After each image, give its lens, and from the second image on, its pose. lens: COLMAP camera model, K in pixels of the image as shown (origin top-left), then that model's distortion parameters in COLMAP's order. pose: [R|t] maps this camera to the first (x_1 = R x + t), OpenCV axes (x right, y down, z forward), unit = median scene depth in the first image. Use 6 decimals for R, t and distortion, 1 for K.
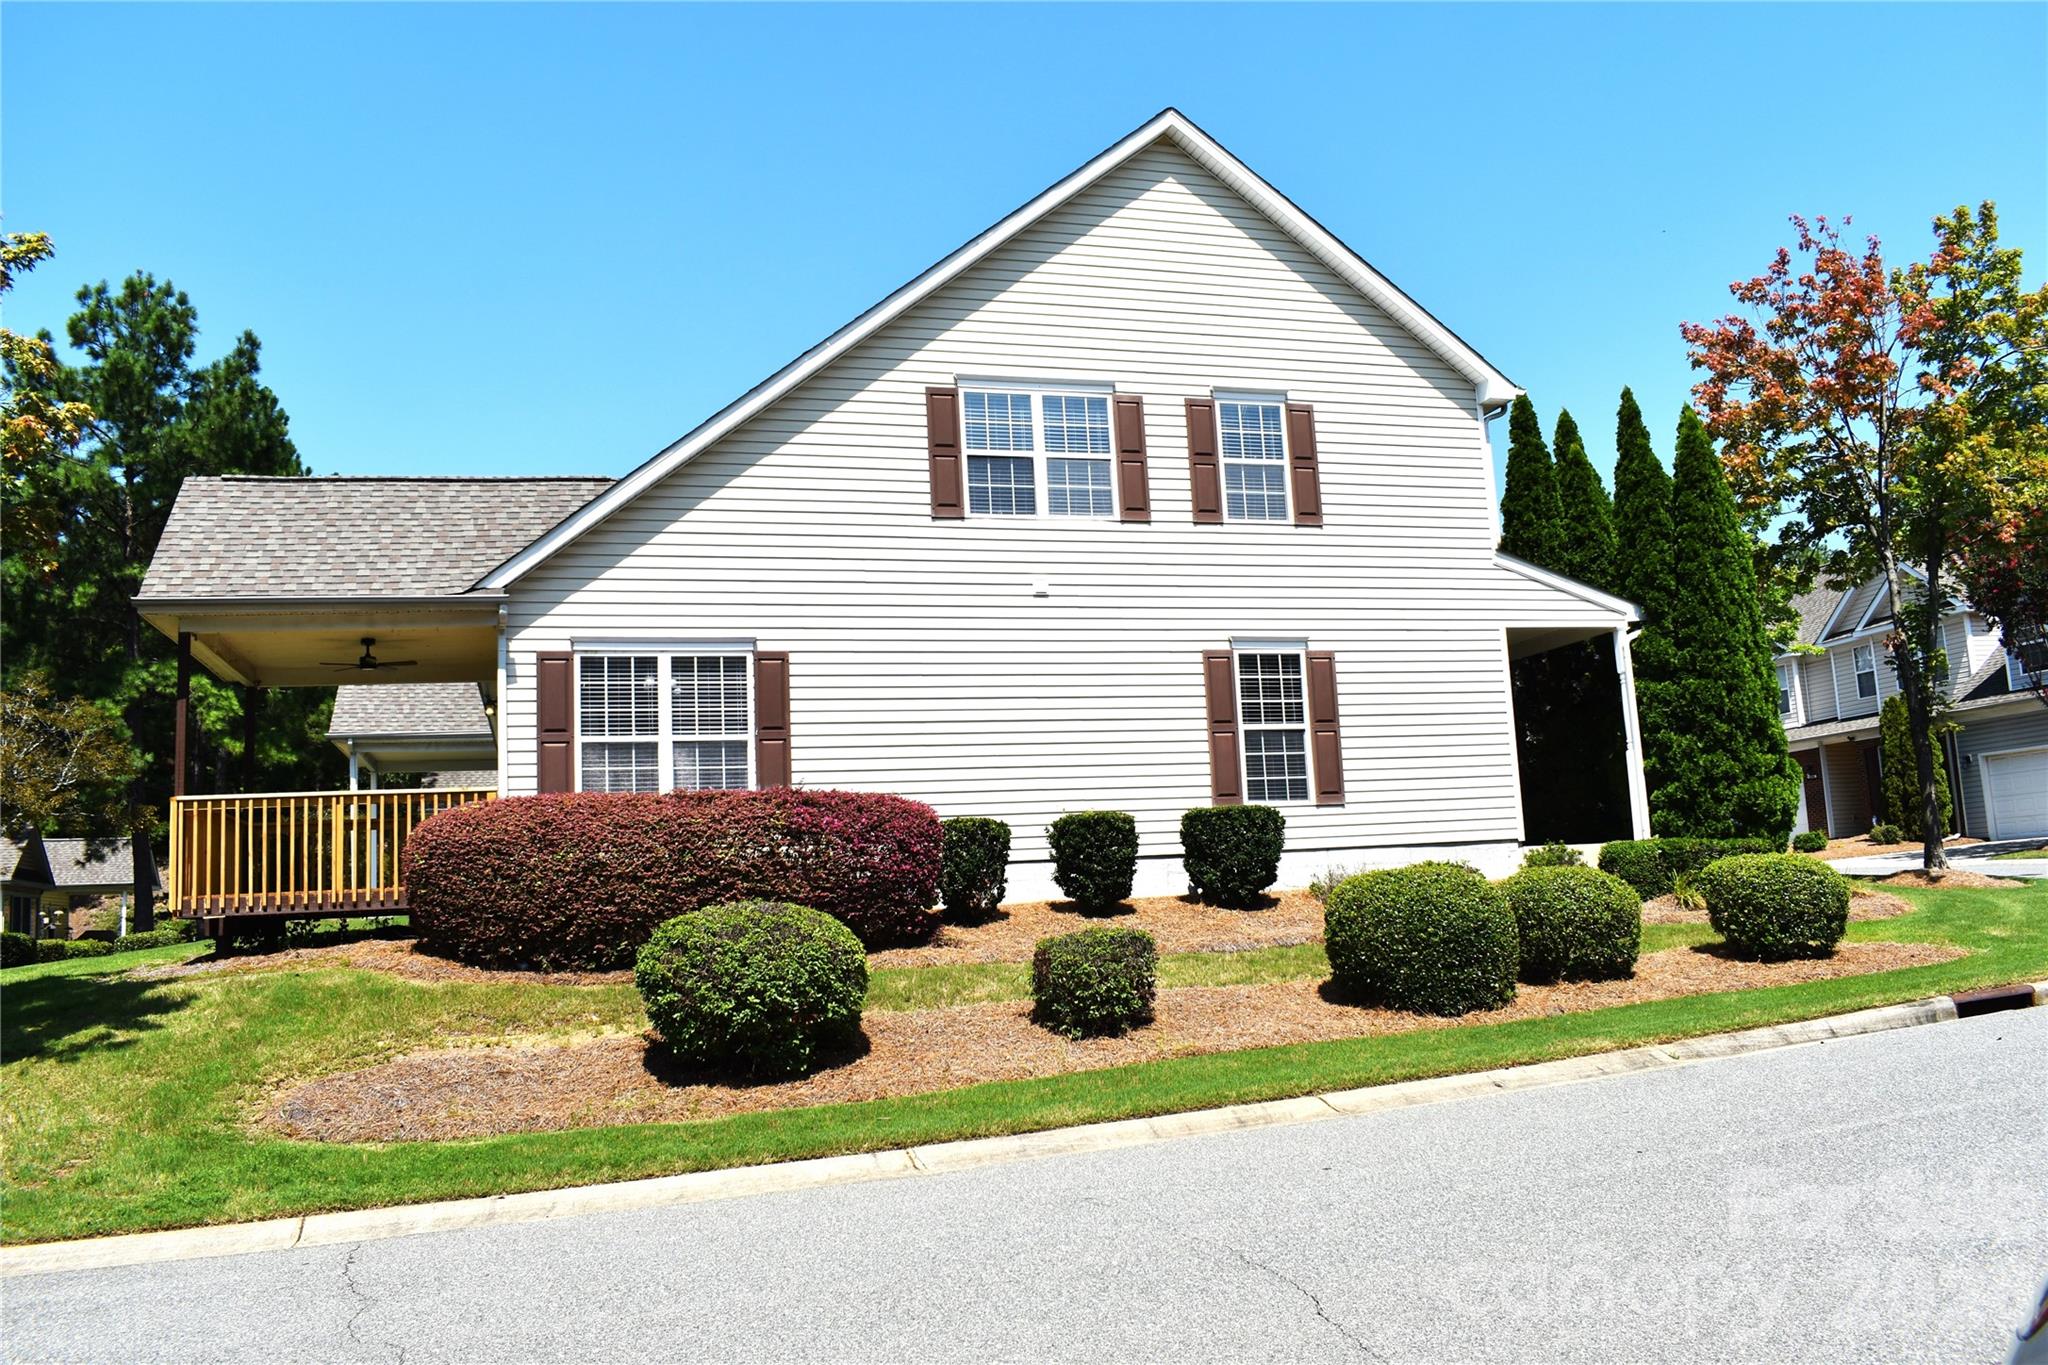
lens RADIAL K [[1568.0, 0, 1024.0], [0, 1568.0, 682.5], [0, 0, 1]] dist [-0.069580, 0.001878]
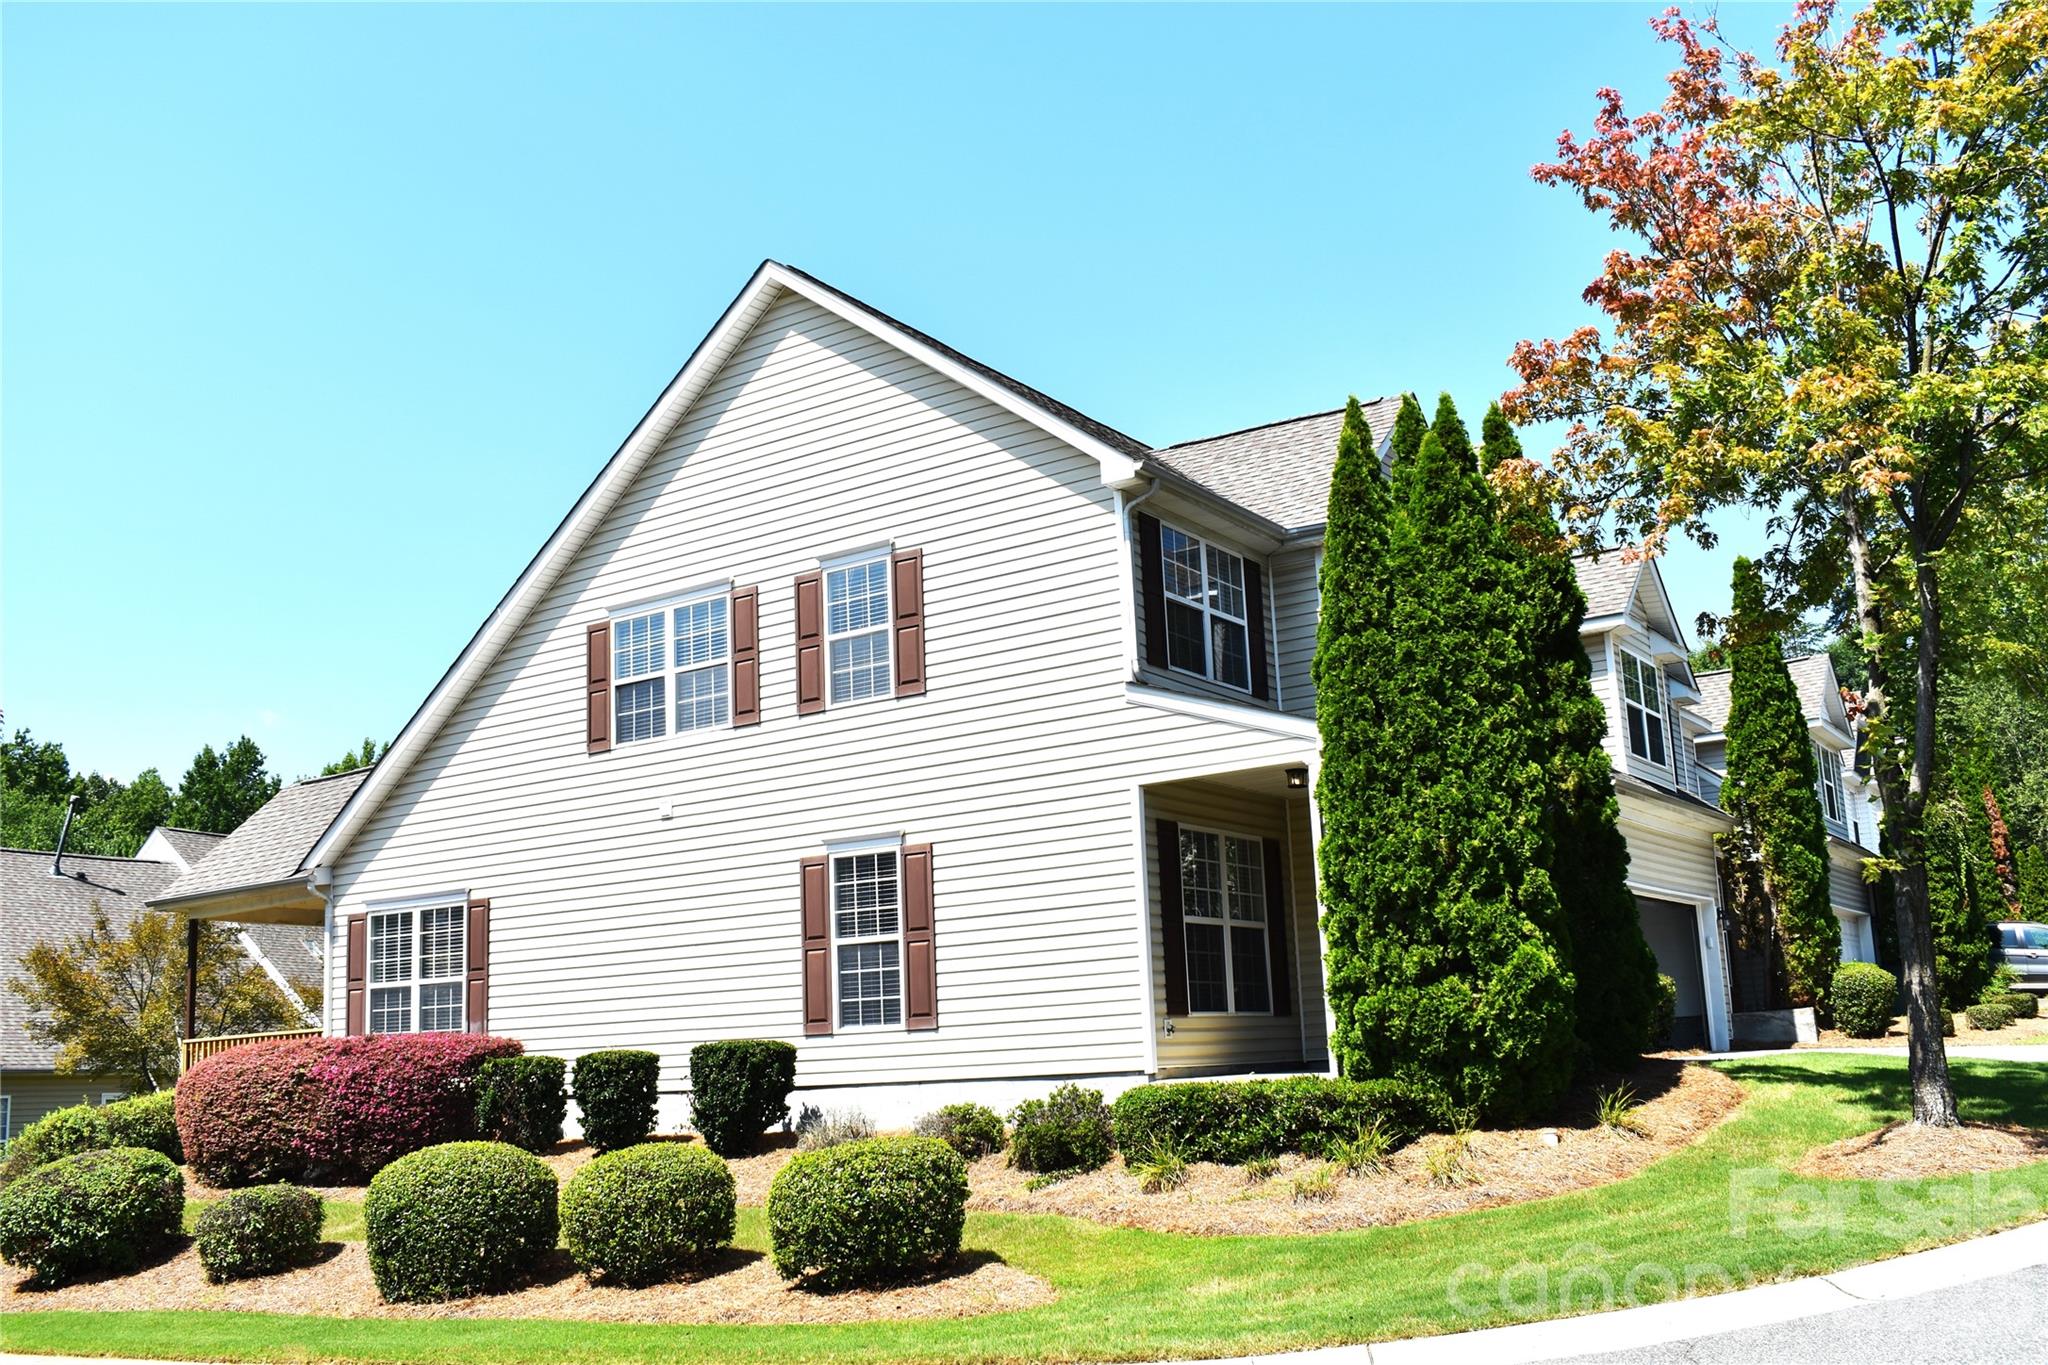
lens RADIAL K [[2170.3, 0, 1024.0], [0, 2170.3, 682.5], [0, 0, 1]] dist [-0.049473, 0.007509]
pose [[0.601312, -0.128349, -0.788638, 1.181748], [0.107907, 0.991016, -0.079010, -0.008492], [0.791694, -0.037590, 0.609760, 0.344470]]
